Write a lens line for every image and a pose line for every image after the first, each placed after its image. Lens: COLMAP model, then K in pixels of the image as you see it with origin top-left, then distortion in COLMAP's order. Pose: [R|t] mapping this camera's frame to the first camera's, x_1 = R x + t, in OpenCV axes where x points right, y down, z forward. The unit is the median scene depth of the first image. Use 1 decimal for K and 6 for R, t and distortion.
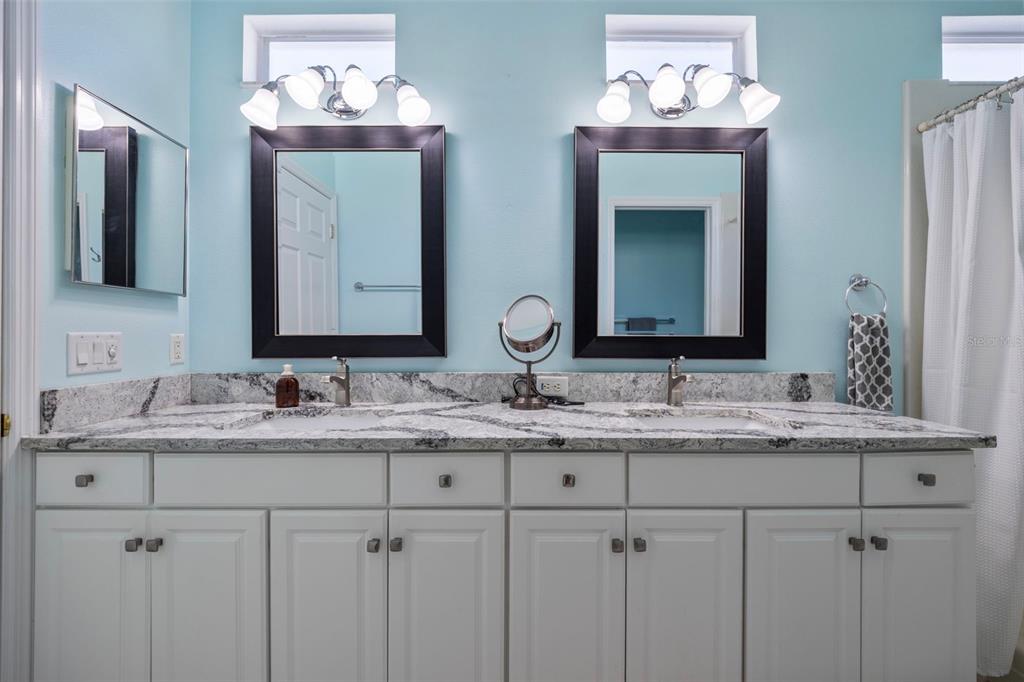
lens RADIAL K [[394.7, 0, 506.8], [0, 394.7, 341.0], [0, 0, 1]] dist [0.000342, 0.000112]
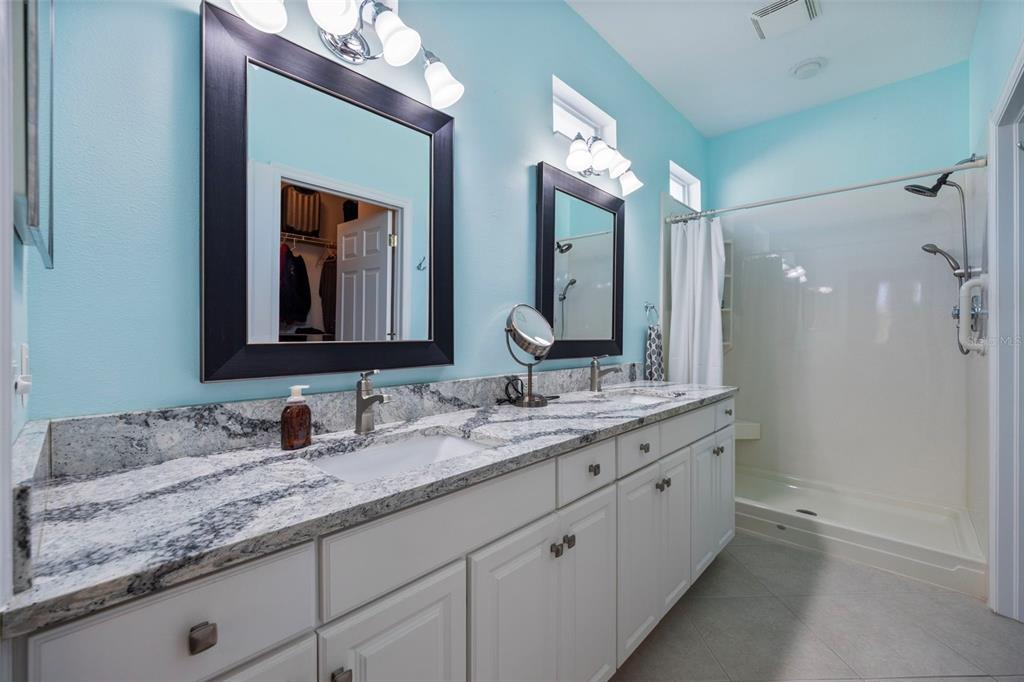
lens RADIAL K [[394.7, 0, 506.8], [0, 394.7, 341.0], [0, 0, 1]] dist [0.000342, 0.000112]
pose [[0.716242, -0.008545, 0.697800, -0.728468], [0.017269, 0.999836, -0.005482, -0.007137], [-0.697639, 0.015977, 0.716272, 0.236773]]
